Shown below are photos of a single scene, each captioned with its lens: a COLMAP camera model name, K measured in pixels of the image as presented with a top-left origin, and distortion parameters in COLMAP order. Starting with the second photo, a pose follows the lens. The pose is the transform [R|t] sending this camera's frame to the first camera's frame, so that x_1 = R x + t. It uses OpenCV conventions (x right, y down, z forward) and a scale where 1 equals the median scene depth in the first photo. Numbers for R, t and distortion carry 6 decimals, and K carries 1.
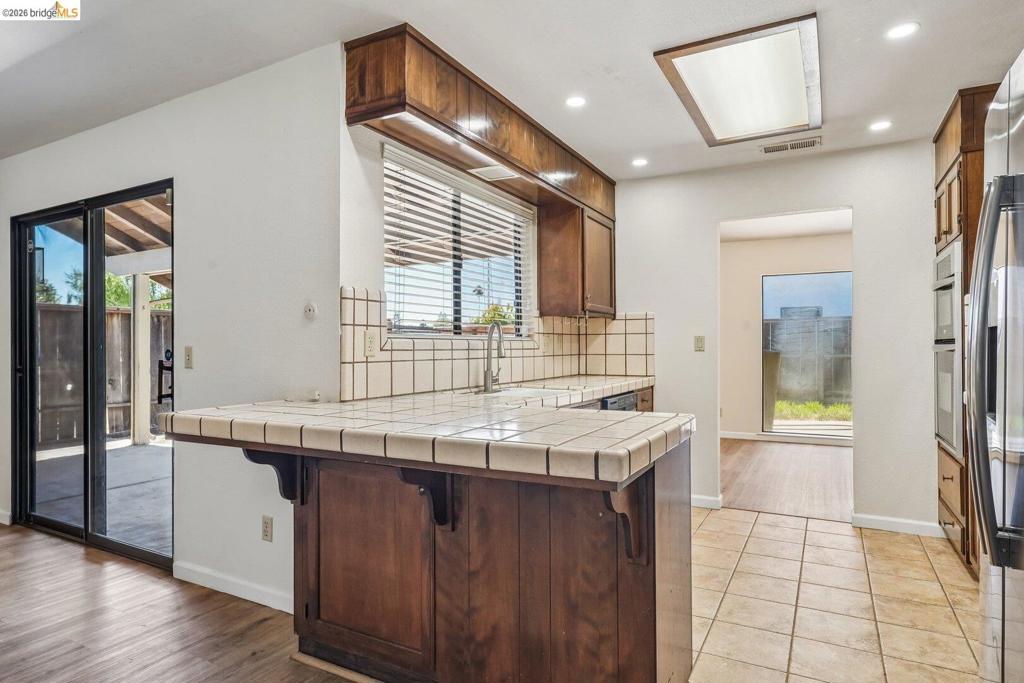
lens RADIAL K [[575.4, 0, 512.1], [0, 575.4, 346.1], [0, 0, 1]] dist [0.002655, 0.000441]
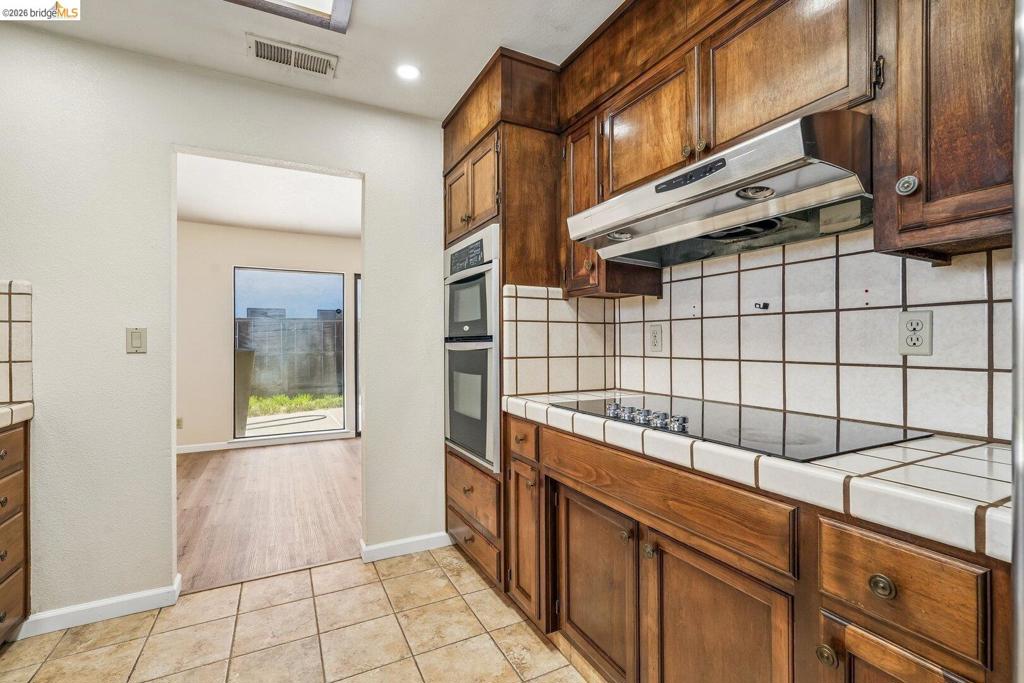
lens RADIAL K [[451.7, 0, 513.4], [0, 451.7, 338.7], [0, 0, 1]] dist [-0.011061, 0.005877]
pose [[0.555943, 0.005890, 0.831200, 0.210976], [0.003911, 0.999945, -0.009702, -0.000912], [-0.831211, 0.008644, 0.555889, 0.563746]]
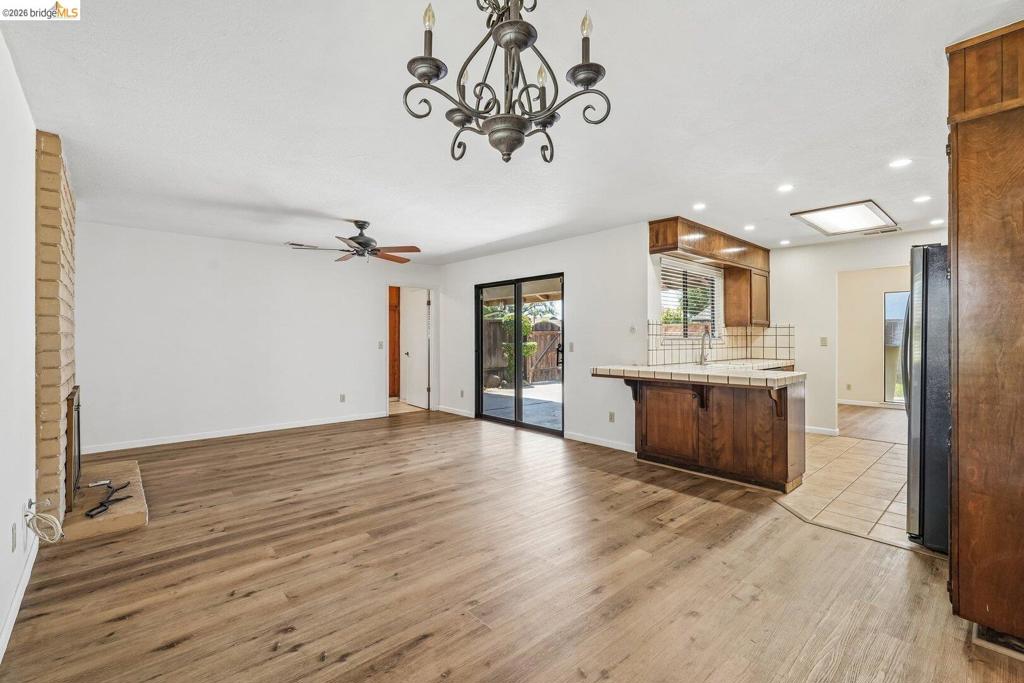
lens RADIAL K [[451.7, 0, 513.4], [0, 451.7, 338.7], [0, 0, 1]] dist [-0.011061, 0.005877]
pose [[0.945358, 0.003552, -0.326014, -0.164153], [-0.002555, 0.999991, 0.003484, -0.020273], [0.326024, -0.002460, 0.945358, -0.818839]]
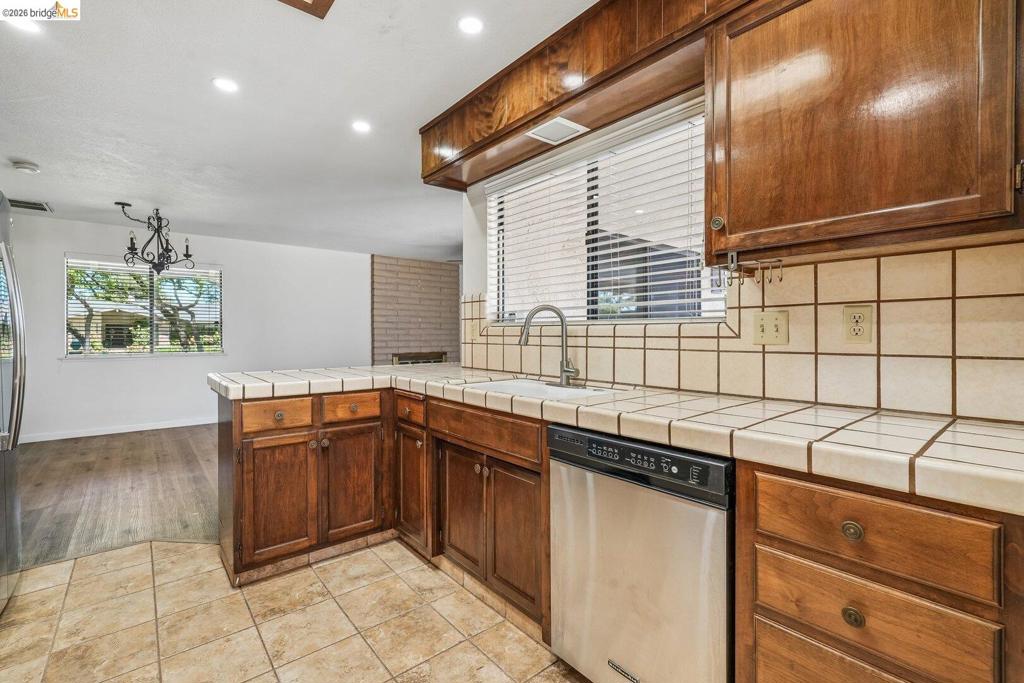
lens RADIAL K [[451.7, 0, 513.4], [0, 451.7, 338.7], [0, 0, 1]] dist [-0.011061, 0.005877]
pose [[-0.361848, 0.012241, -0.932157, 0.649239], [0.000811, 0.999918, 0.012816, 0.000671], [0.932237, 0.003881, -0.361828, 1.232758]]
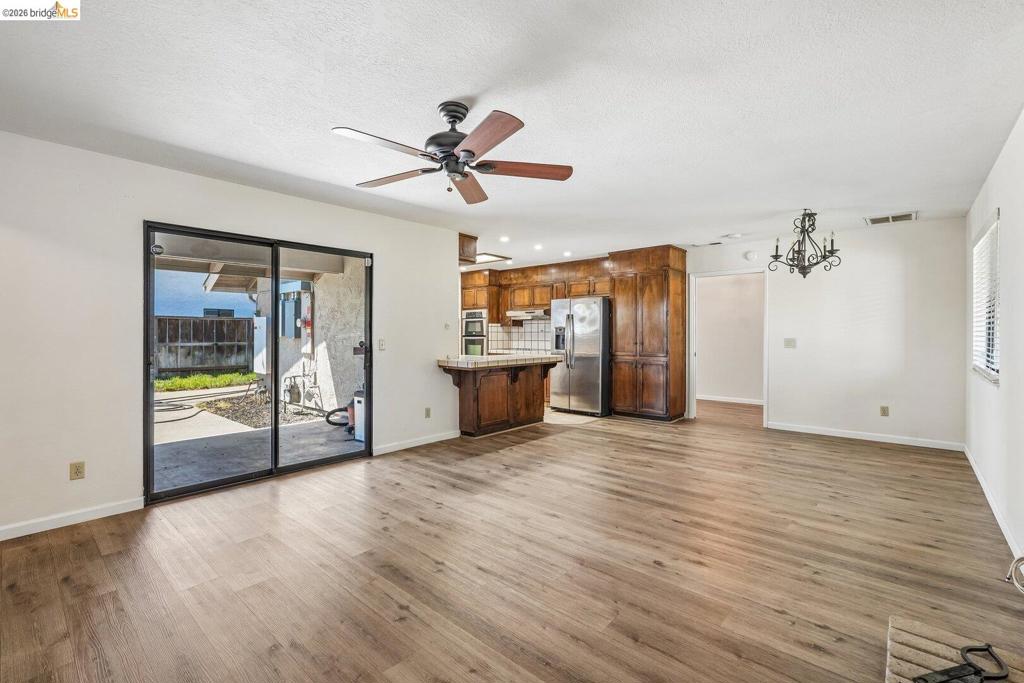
lens RADIAL K [[451.7, 0, 513.4], [0, 451.7, 338.7], [0, 0, 1]] dist [-0.011061, 0.005877]
pose [[0.214165, -0.008372, 0.976762, -1.902462], [0.001750, 0.999965, 0.008187, -0.014104], [-0.976796, -0.000044, 0.214173, 0.195152]]
